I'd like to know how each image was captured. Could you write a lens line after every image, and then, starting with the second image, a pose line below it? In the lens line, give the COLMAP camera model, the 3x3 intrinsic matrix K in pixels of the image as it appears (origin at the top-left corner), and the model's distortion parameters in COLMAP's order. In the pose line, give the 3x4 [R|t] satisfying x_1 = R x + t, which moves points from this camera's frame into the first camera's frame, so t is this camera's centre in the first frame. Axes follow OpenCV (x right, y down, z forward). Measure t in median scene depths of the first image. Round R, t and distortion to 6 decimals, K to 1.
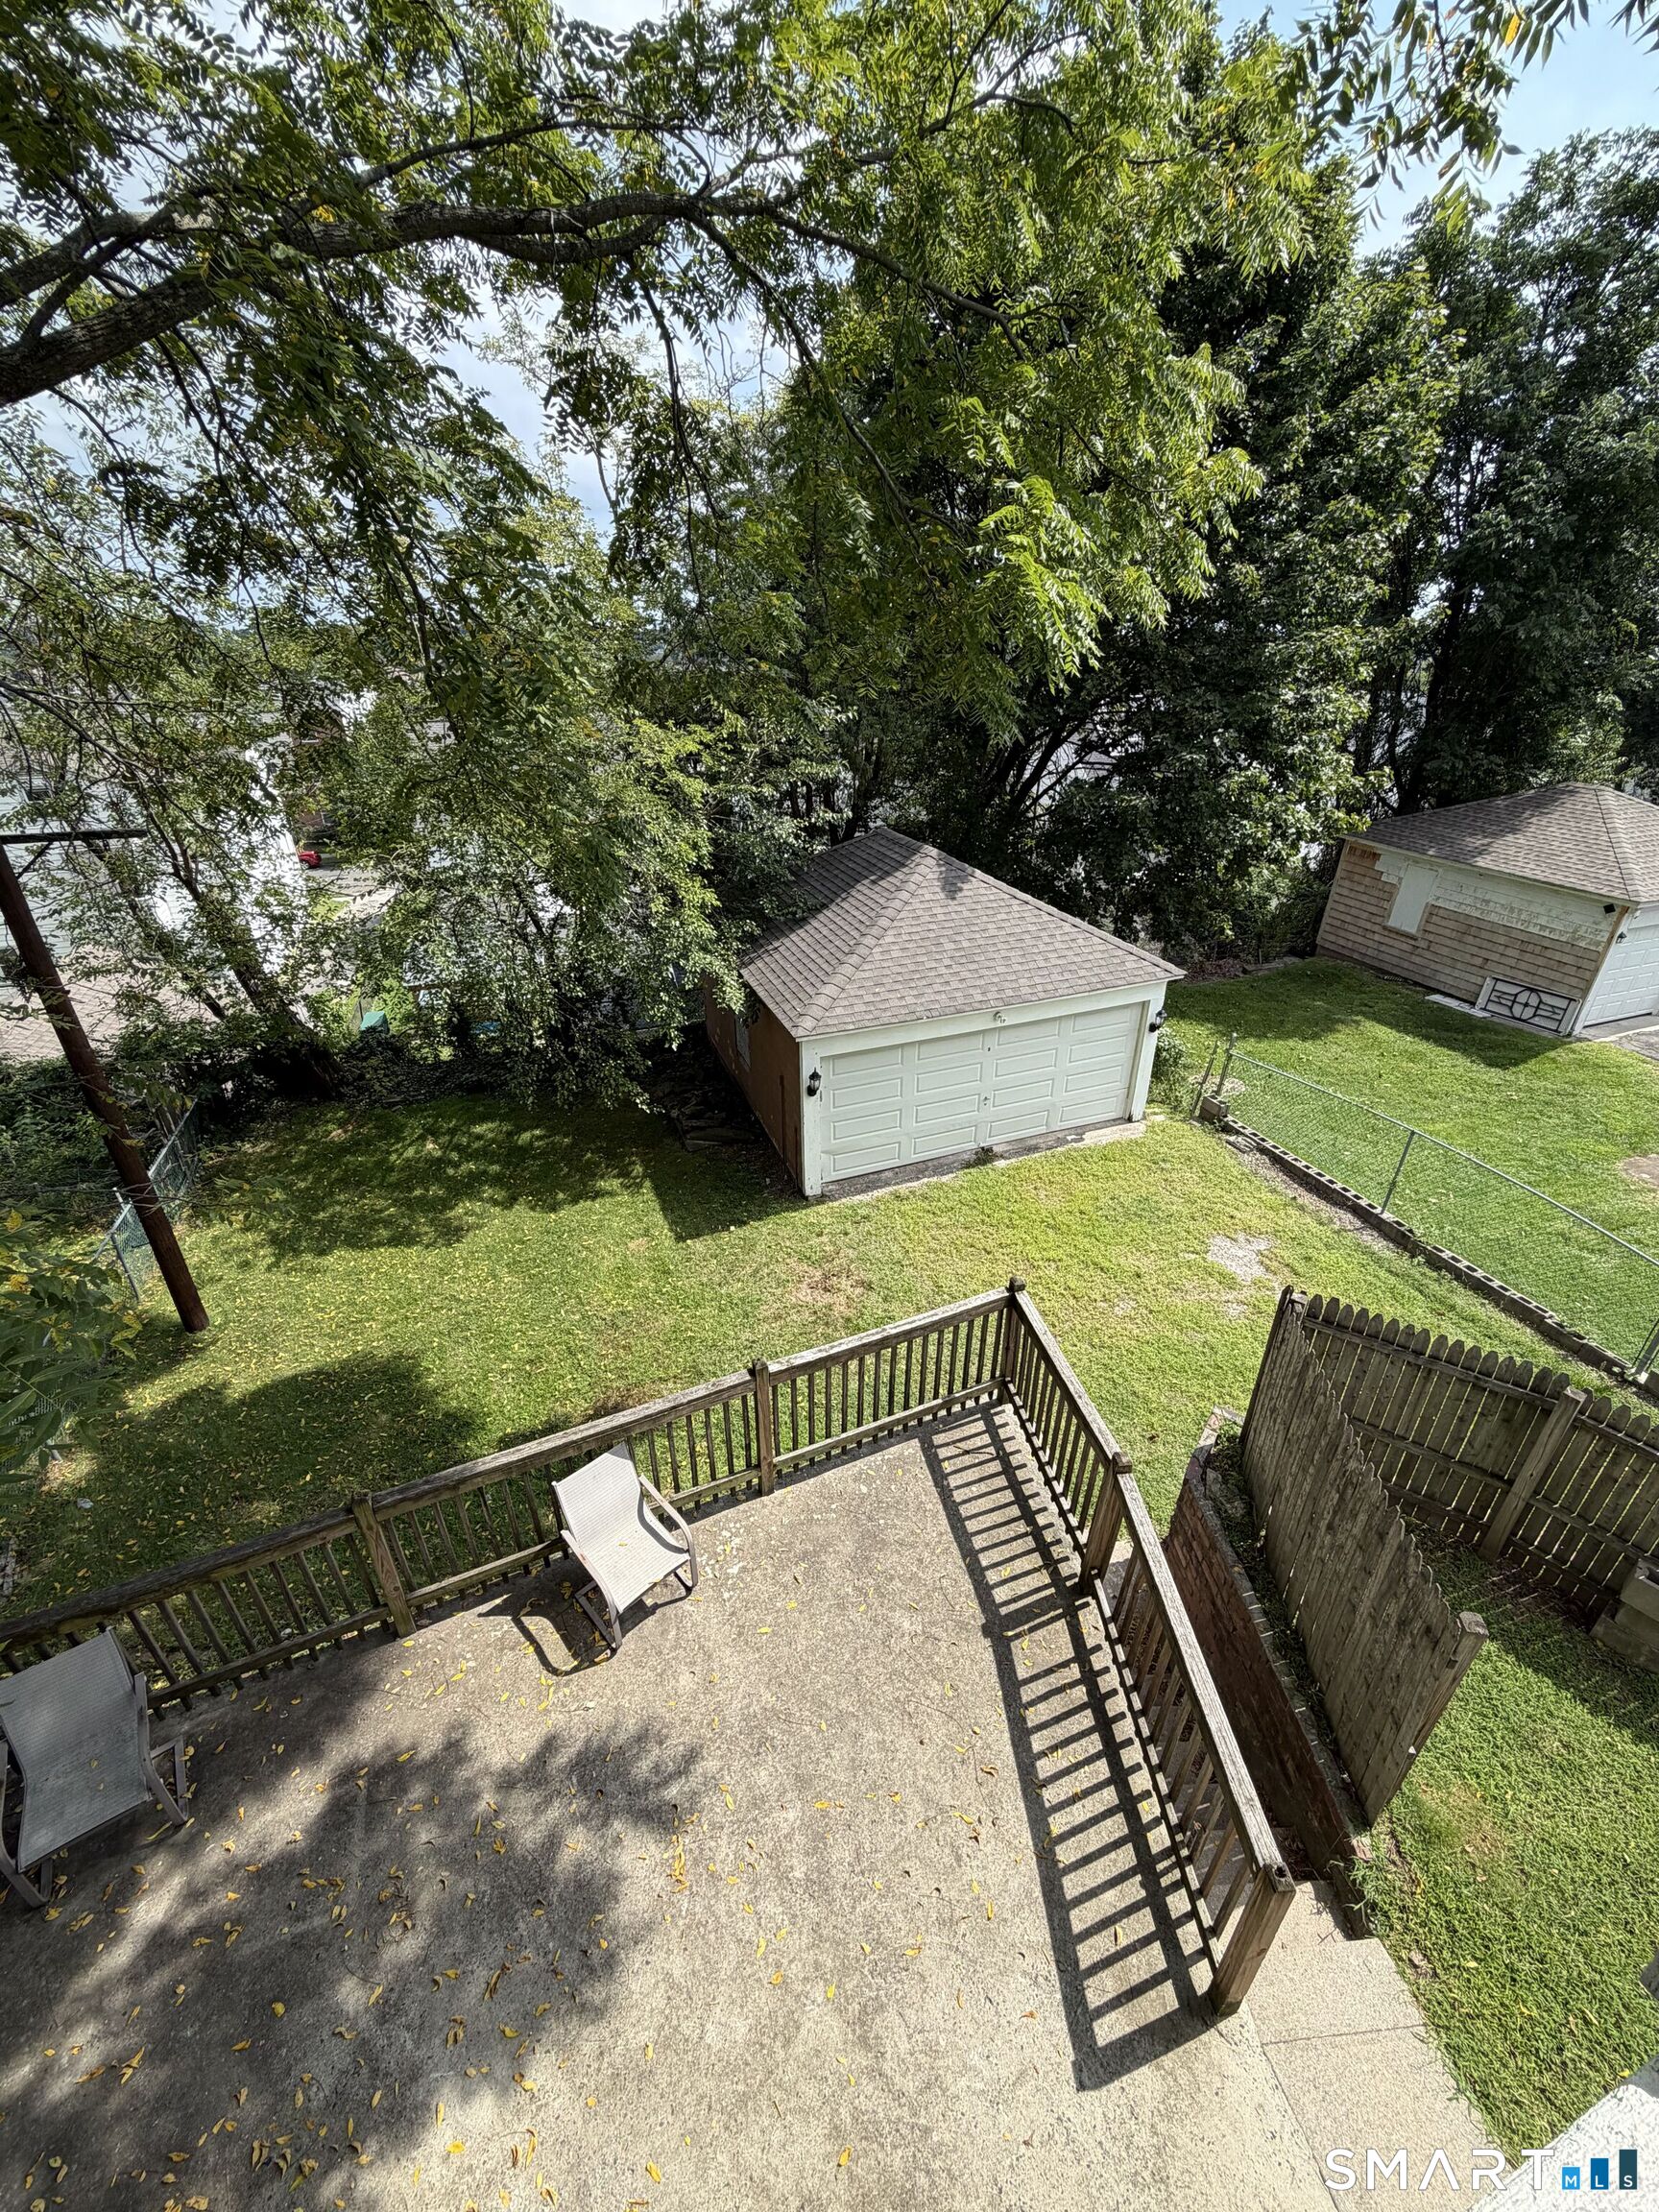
lens RADIAL K [[881.3, 0, 829.5], [0, 881.3, 1106.0], [0, 0, 1]] dist [0.000458, -0.000196]
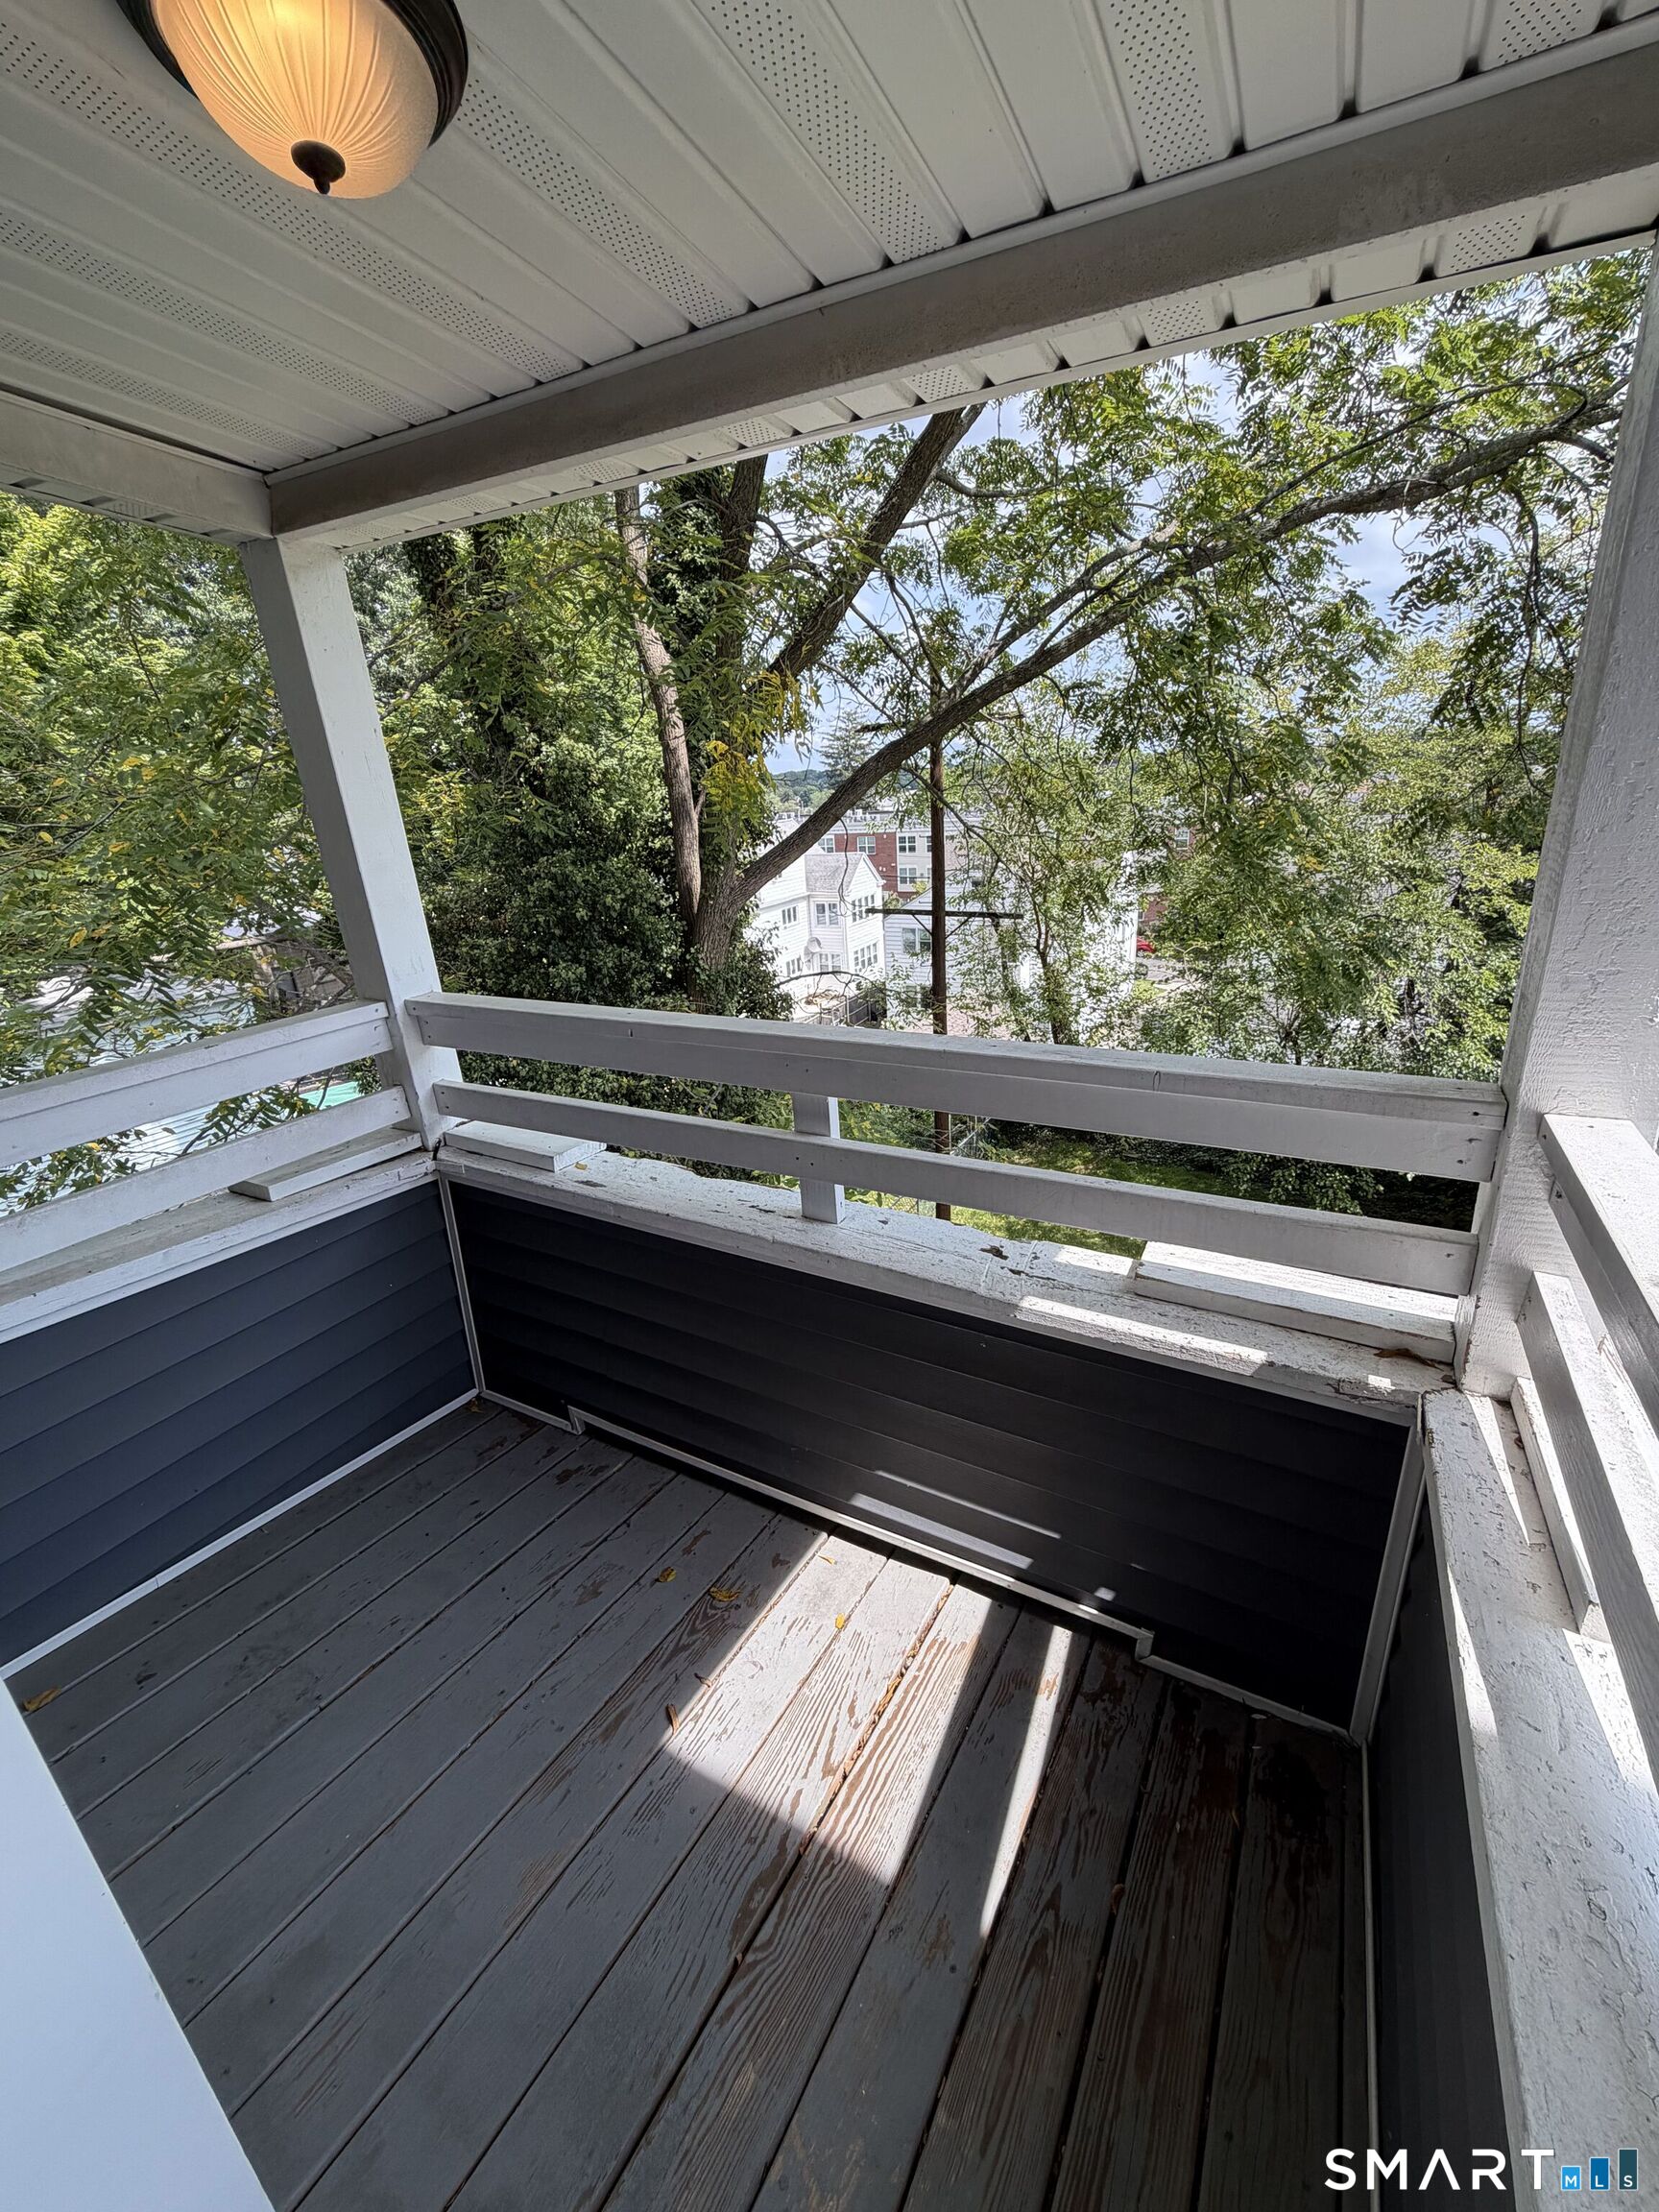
lens RADIAL K [[881.3, 0, 829.5], [0, 881.3, 1106.0], [0, 0, 1]] dist [0.000458, -0.000196]
pose [[0.640884, 0.233423, -0.731287, 0.089998], [-0.307374, 0.950975, 0.034171, 0.016331], [0.703412, 0.202879, 0.681213, -0.082606]]
